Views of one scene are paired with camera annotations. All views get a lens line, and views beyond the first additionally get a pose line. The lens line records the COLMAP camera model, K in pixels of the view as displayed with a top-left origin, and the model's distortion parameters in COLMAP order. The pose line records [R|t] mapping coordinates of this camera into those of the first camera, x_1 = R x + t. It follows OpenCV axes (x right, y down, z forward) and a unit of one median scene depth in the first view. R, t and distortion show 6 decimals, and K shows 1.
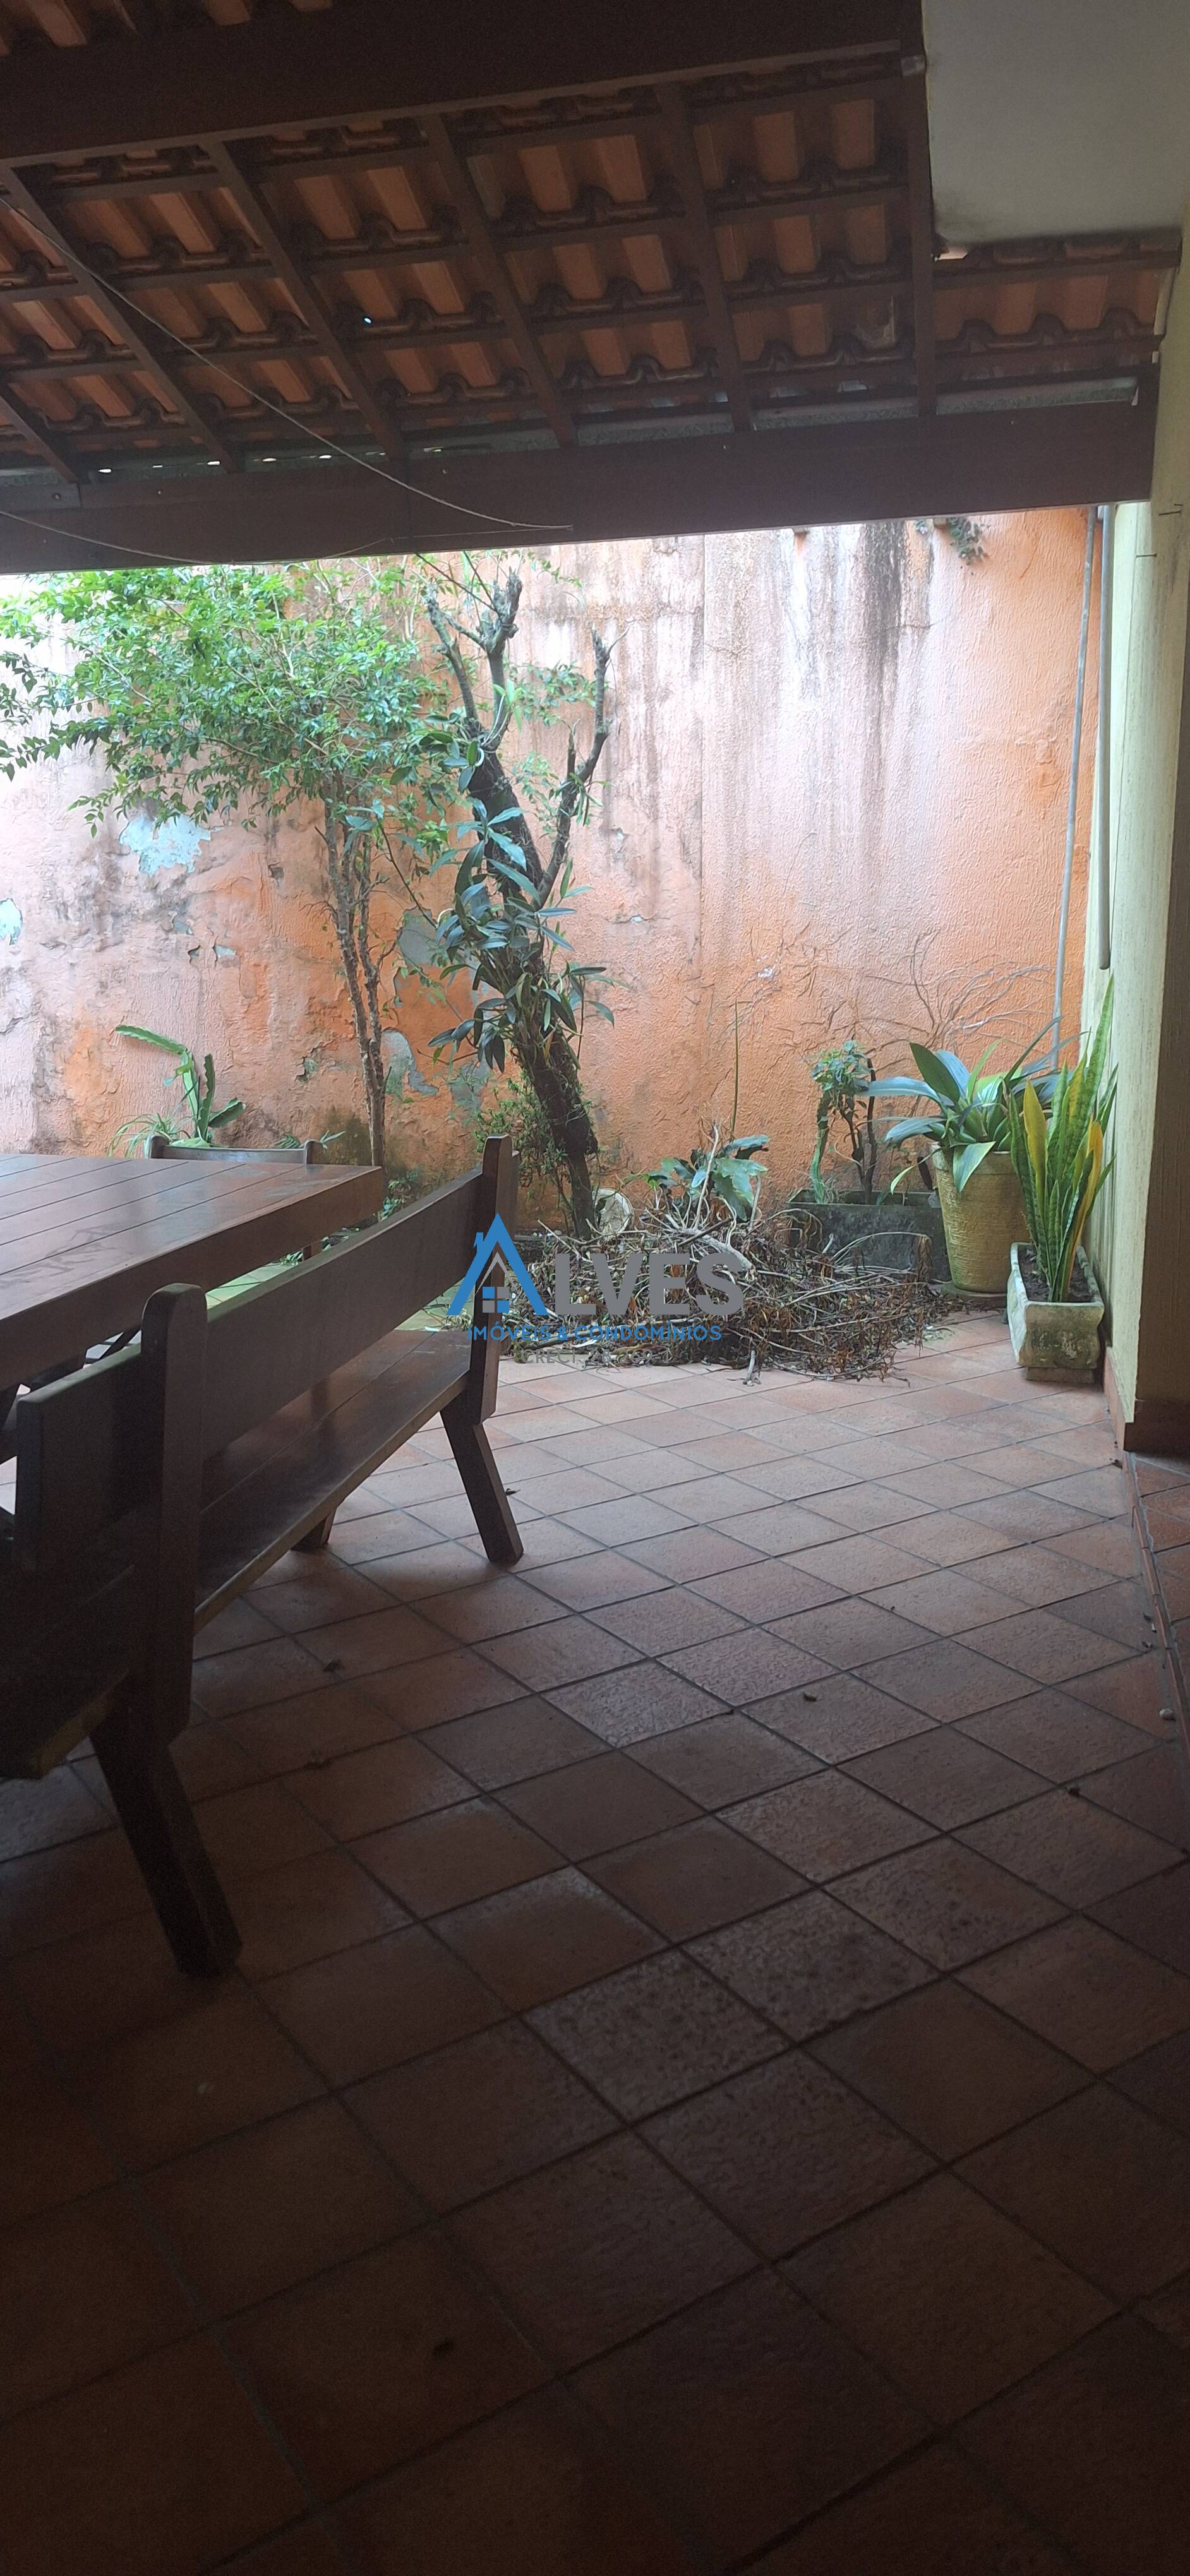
lens RADIAL K [[1772.3, 0, 588.5], [0, 1772.3, 1283.0], [0, 0, 1]] dist [0.100315, -0.113555]
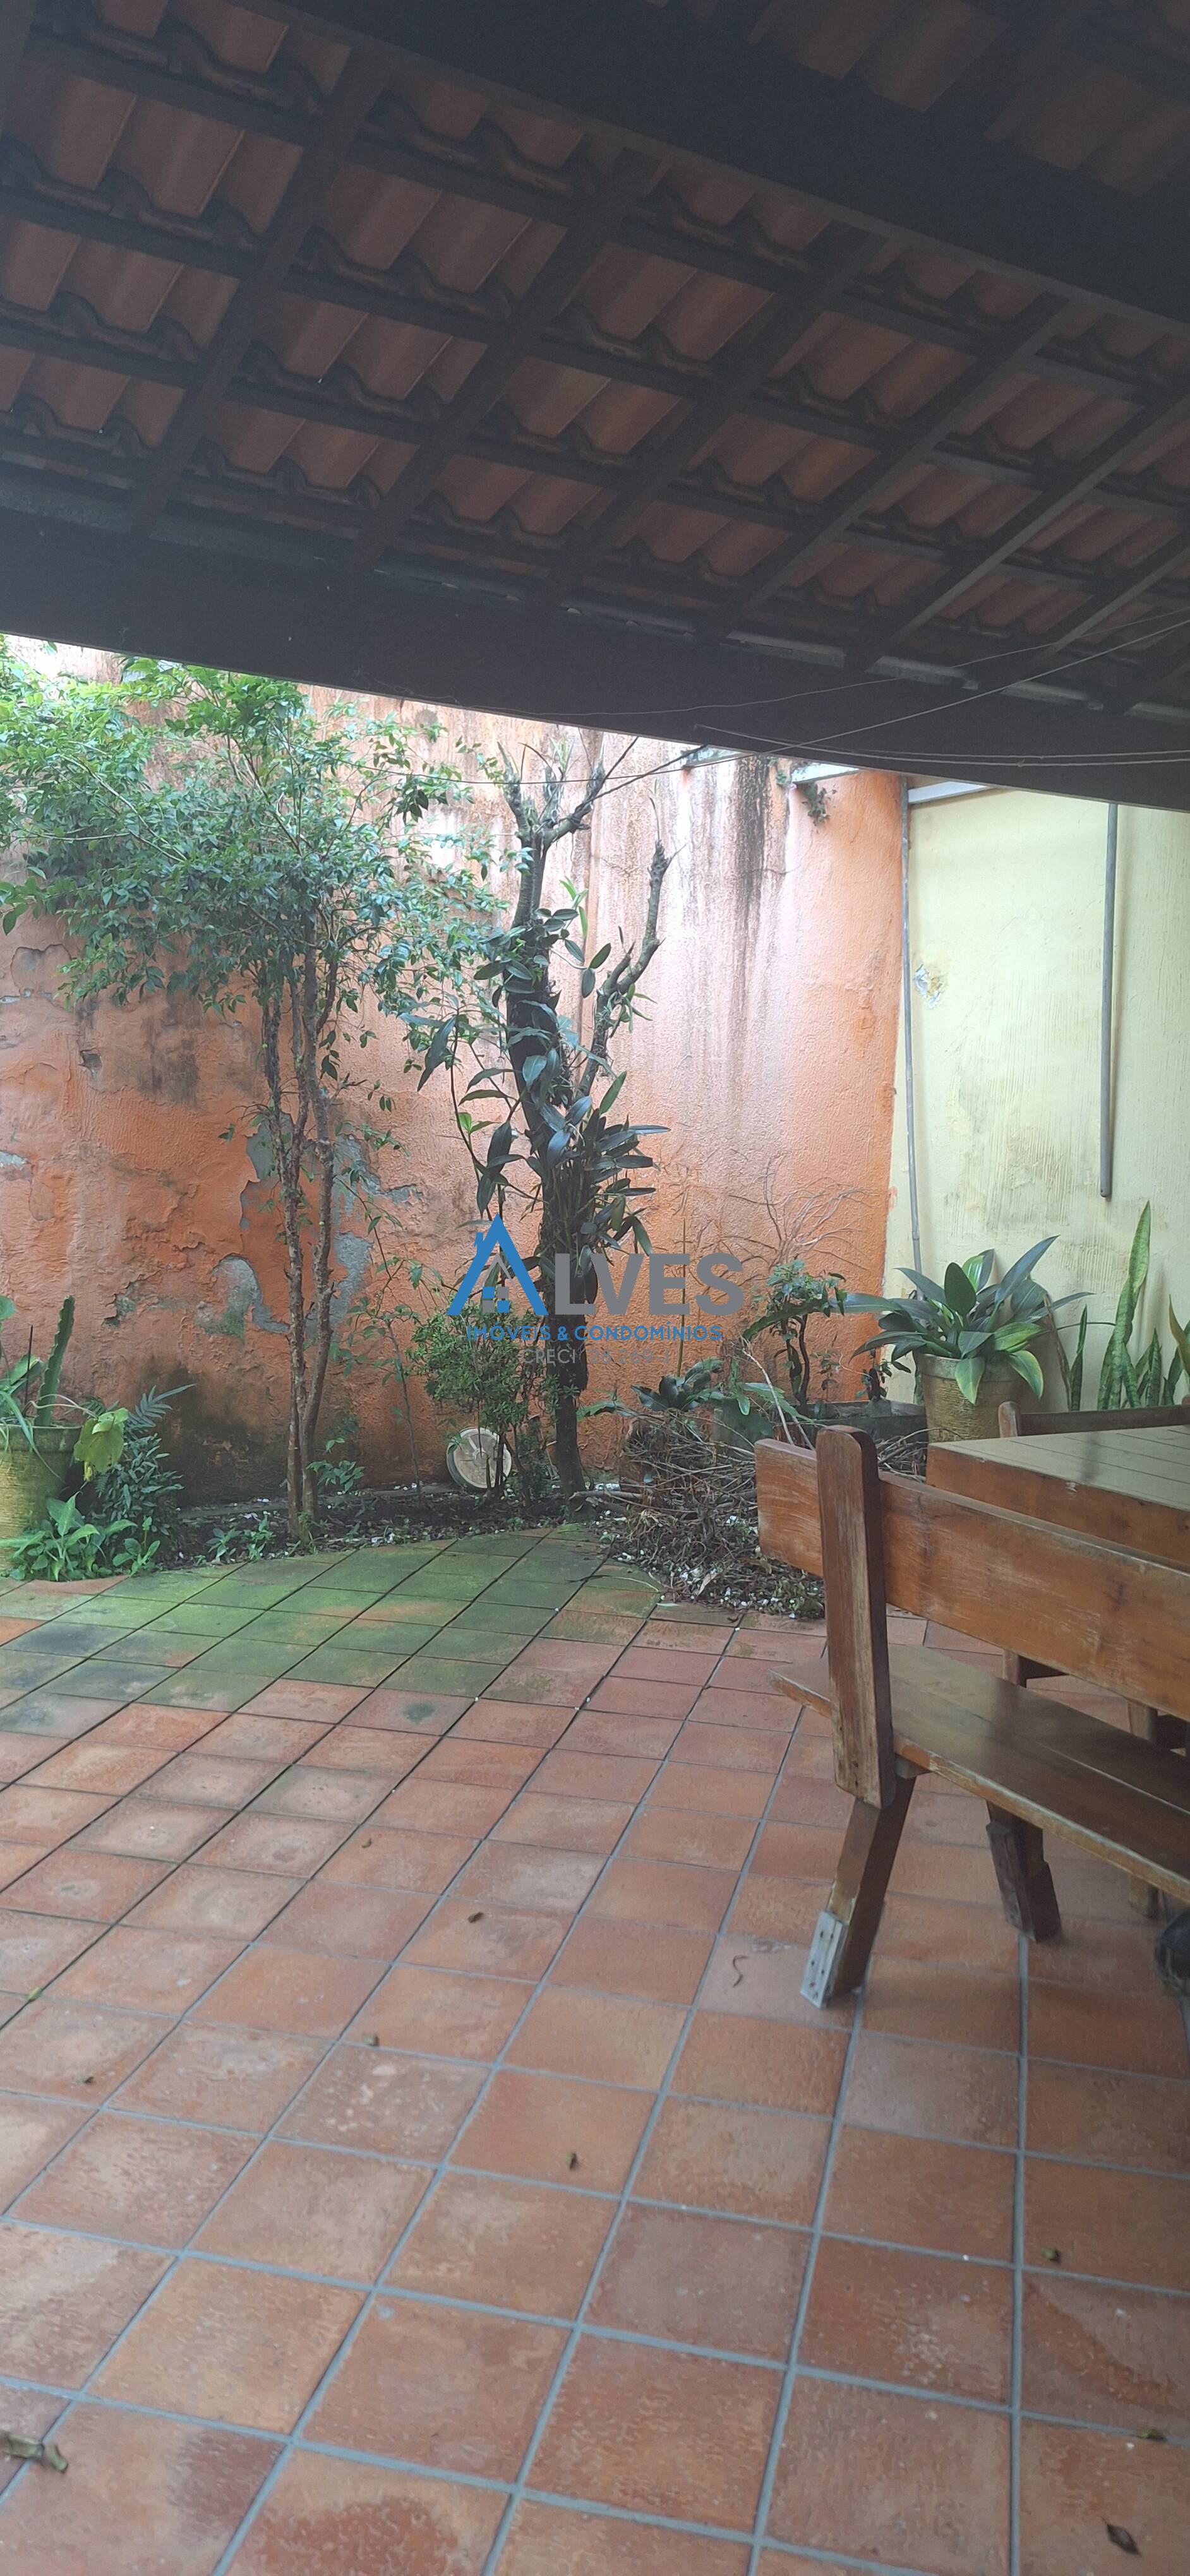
lens RADIAL K [[1772.3, 0, 598.7], [0, 1772.3, 1305.5], [0, 0, 1]] dist [0.100315, -0.113555]
pose [[0.720478, -0.043569, 0.692108, -0.614425], [0.104461, 0.993455, -0.046204, -0.072136], [-0.685565, 0.105588, 0.720314, 0.332364]]
